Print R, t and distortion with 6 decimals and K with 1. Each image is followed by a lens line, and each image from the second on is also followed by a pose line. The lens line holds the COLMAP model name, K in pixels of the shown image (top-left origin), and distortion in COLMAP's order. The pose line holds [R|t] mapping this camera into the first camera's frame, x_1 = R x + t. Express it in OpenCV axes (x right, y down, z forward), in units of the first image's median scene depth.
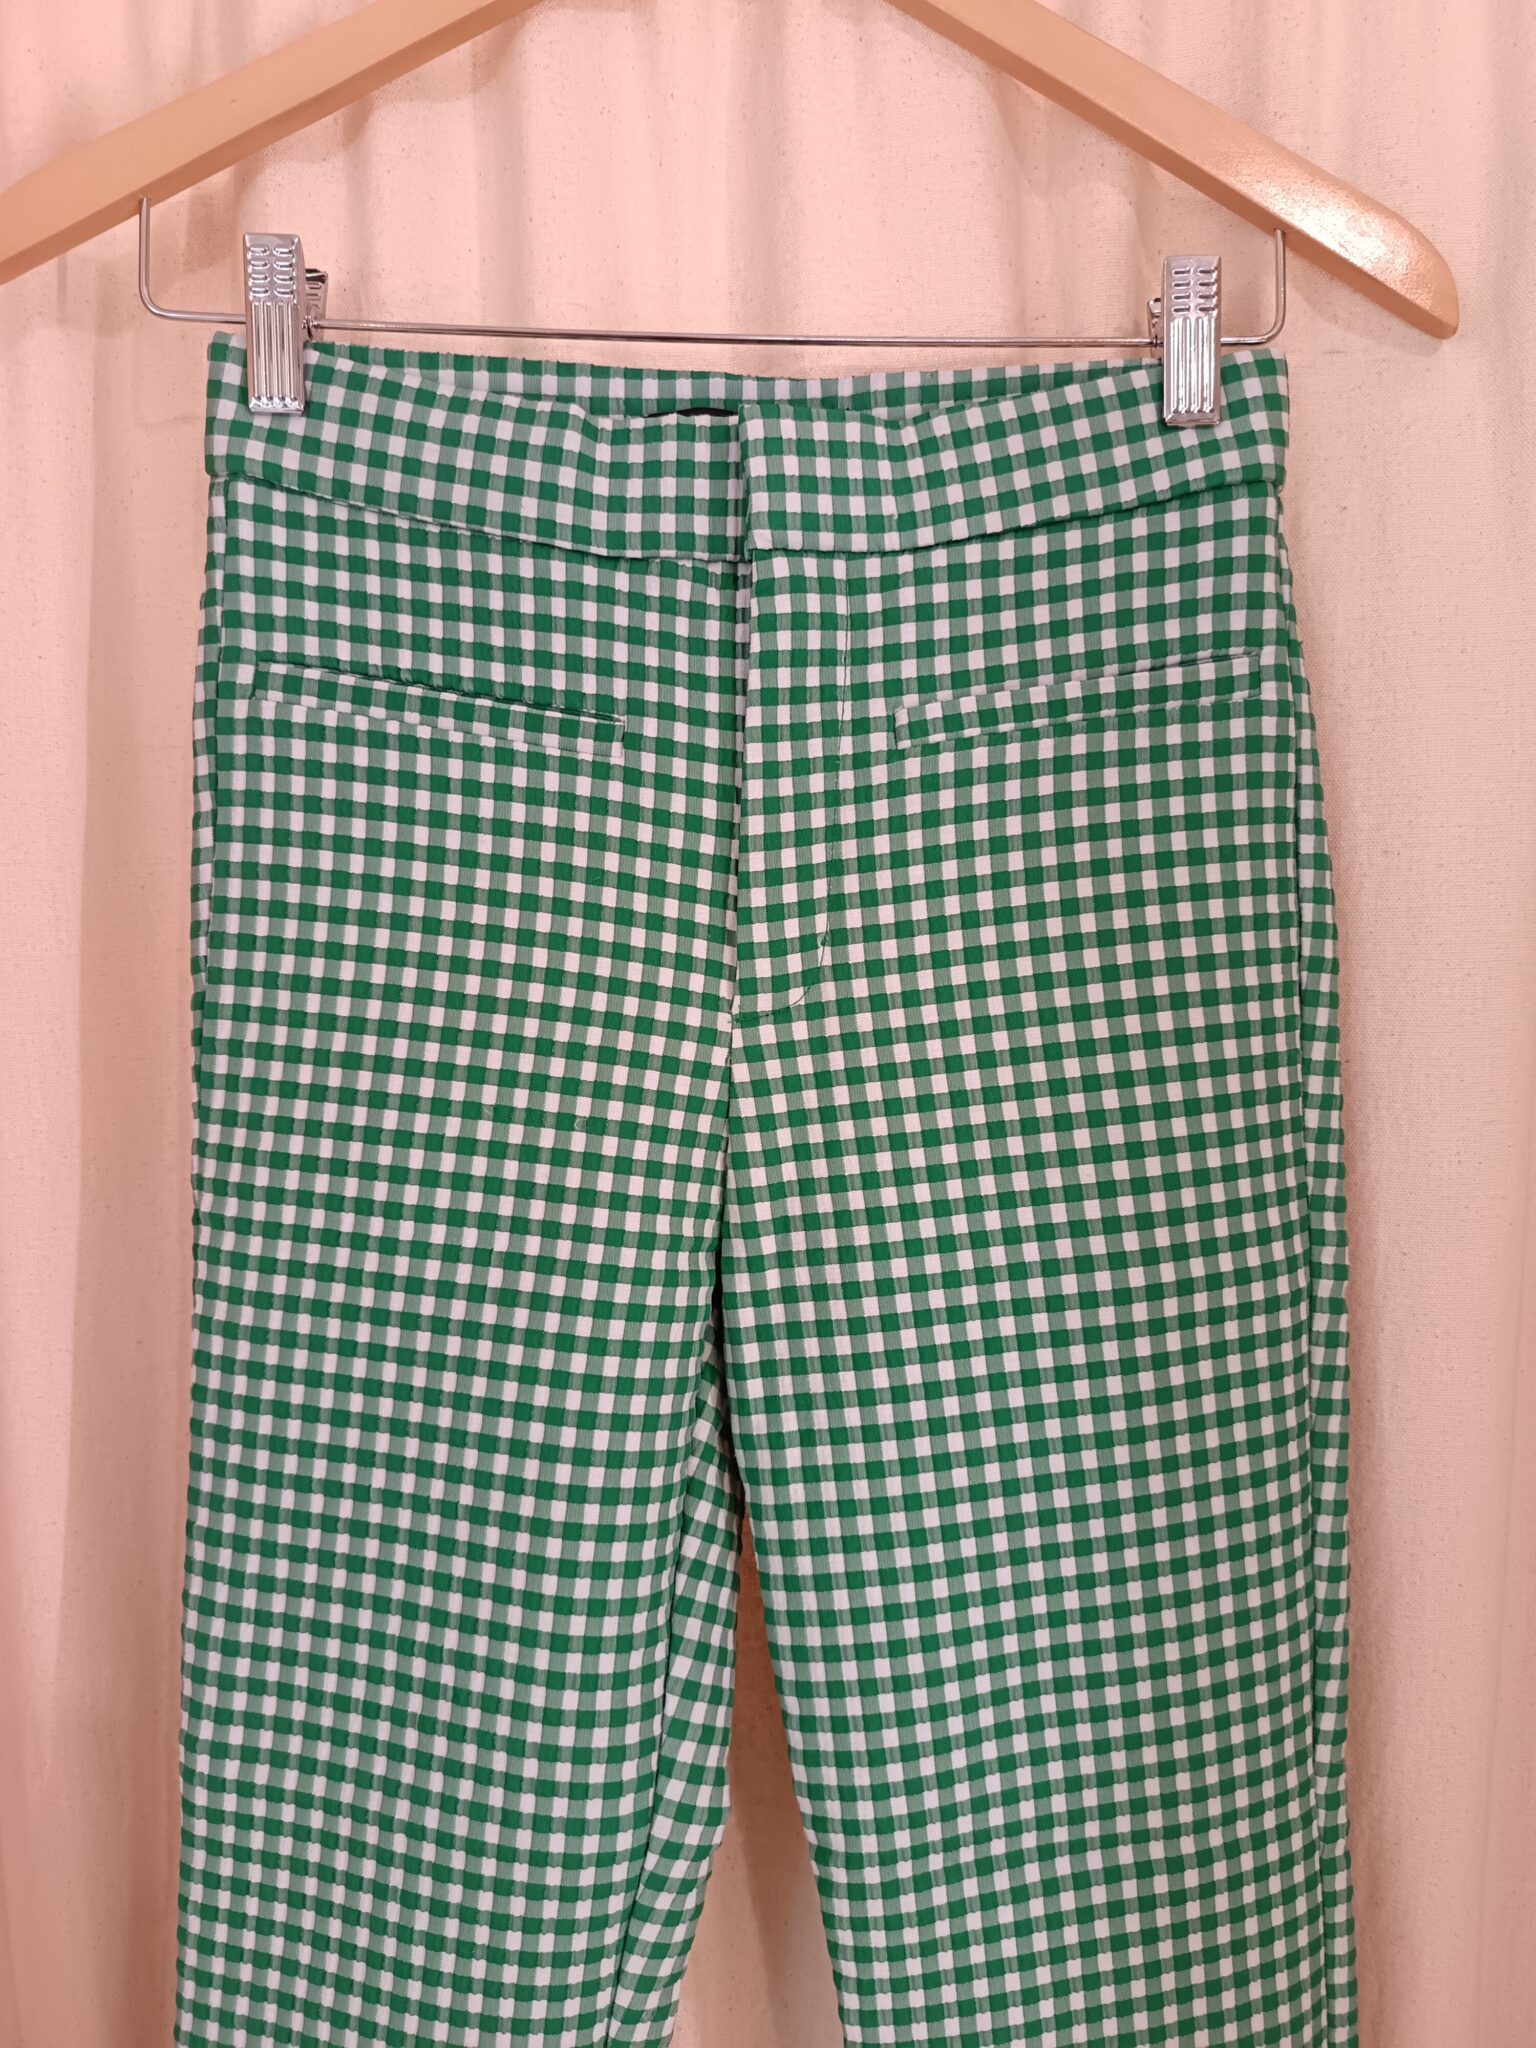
lens RADIAL K [[1422.4, 0, 778.1], [0, 1422.4, 1026.0], [0, 0, 1]] dist [0.037725, -0.041807]
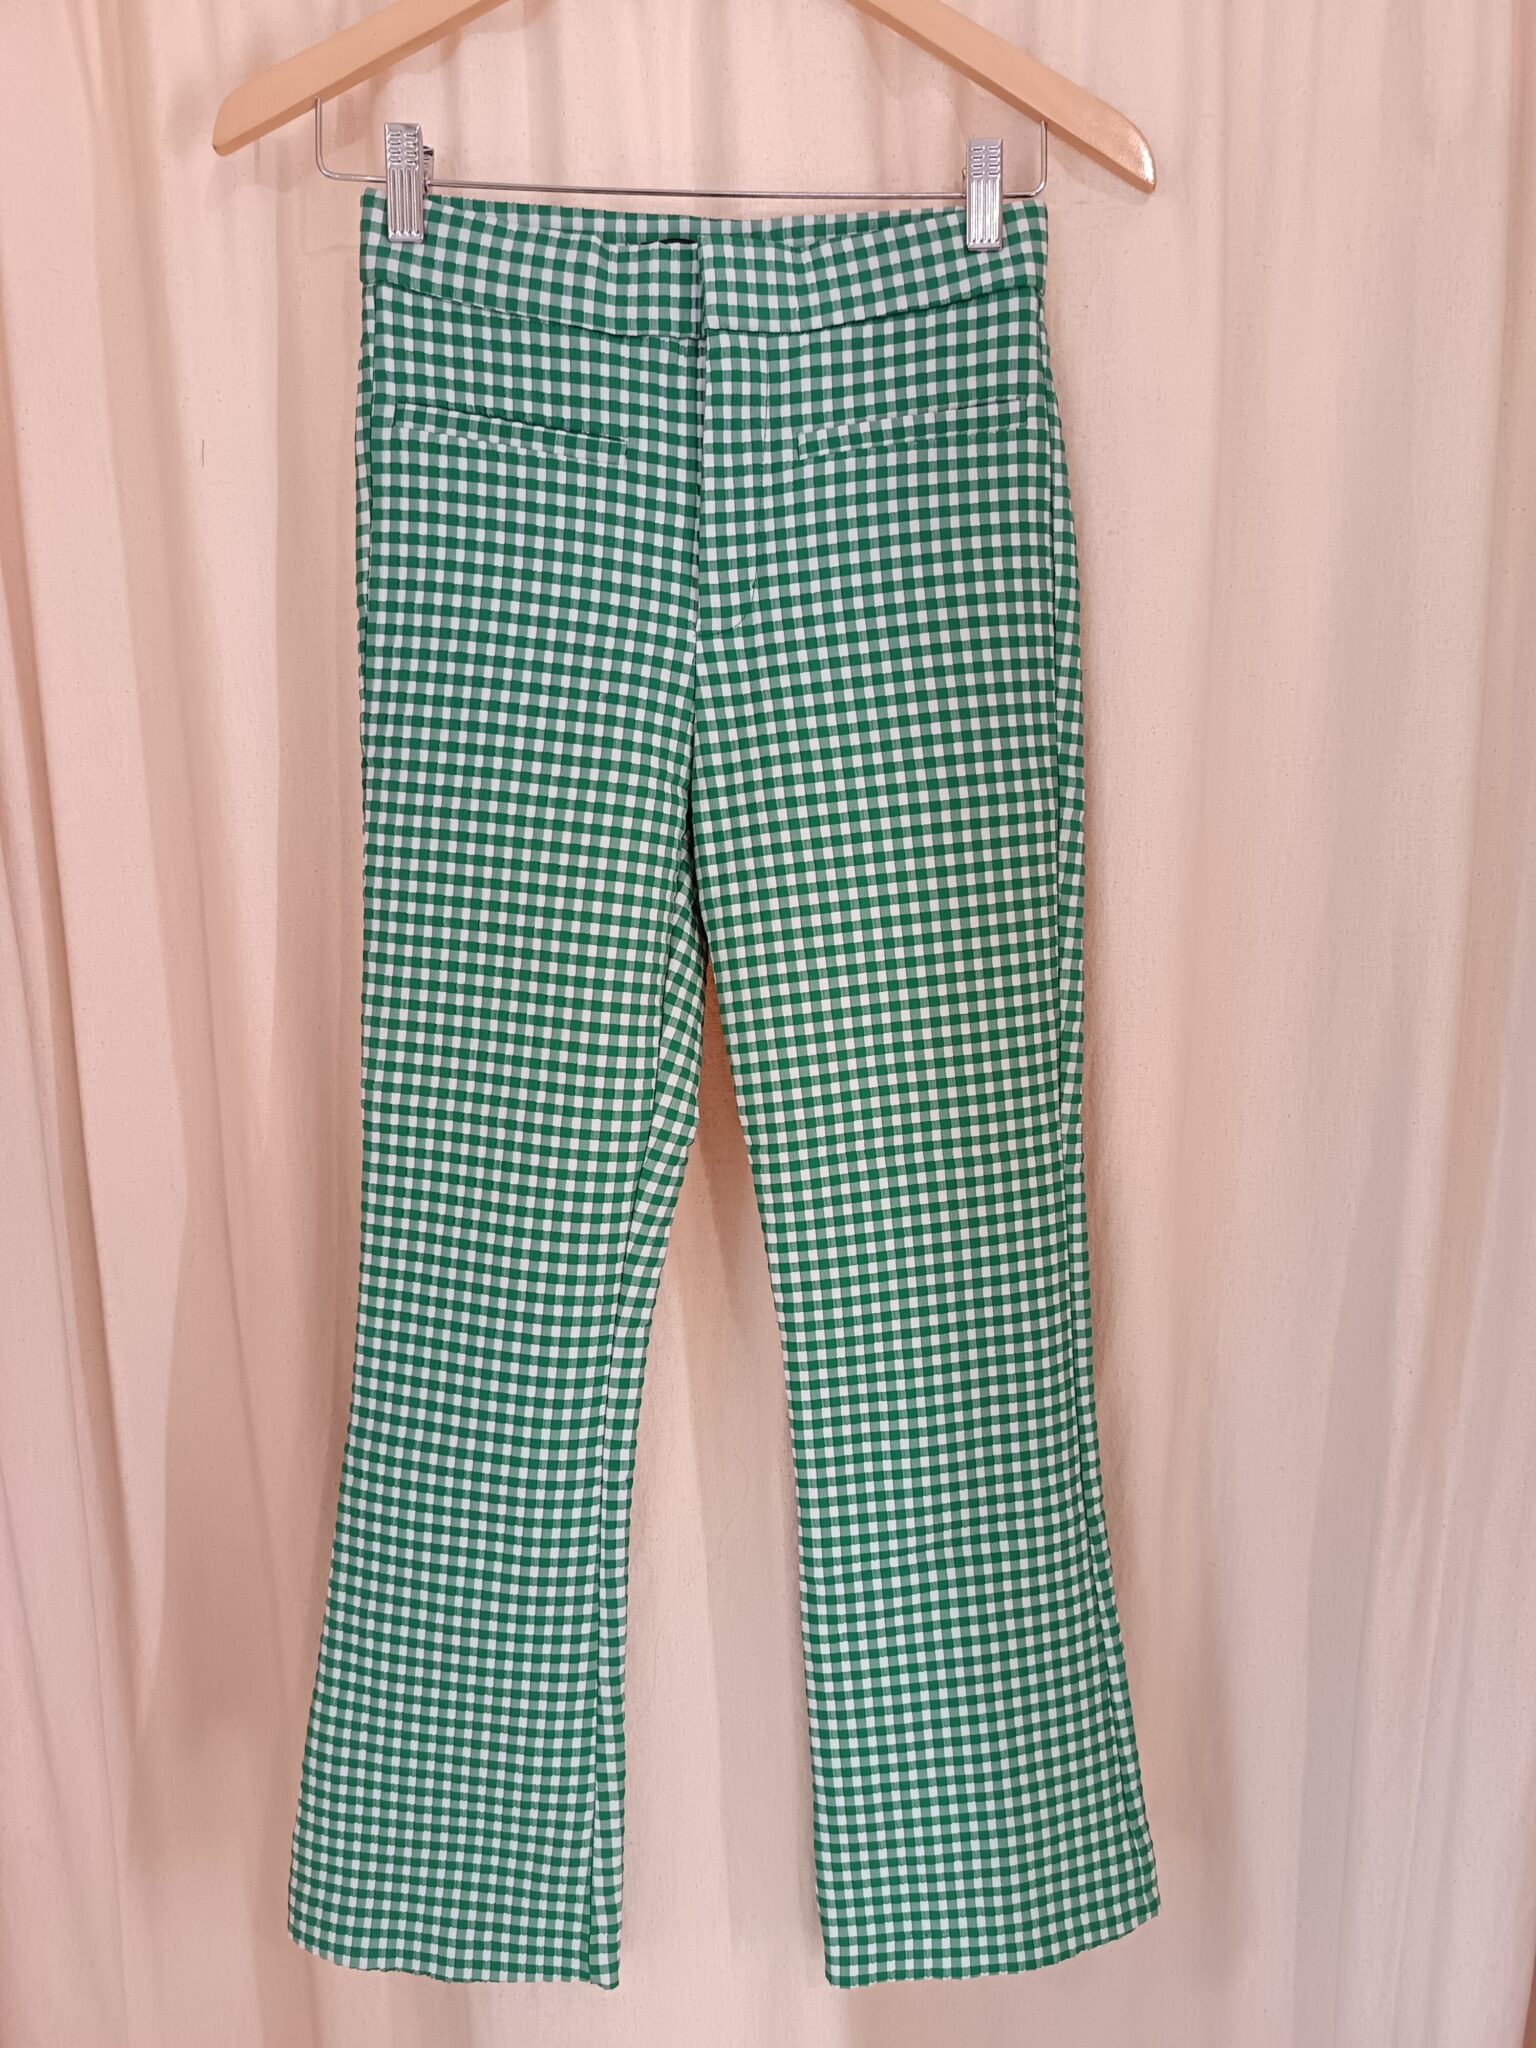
lens RADIAL K [[1422.4, 0, 766.7], [0, 1422.4, 1030.3], [0, 0, 1]] dist [0.037725, -0.041807]
pose [[0.999961, -0.003587, 0.008071, 0.032203], [0.003020, 0.997600, 0.069173, 0.328940], [-0.008300, -0.069146, 0.997572, -0.634994]]
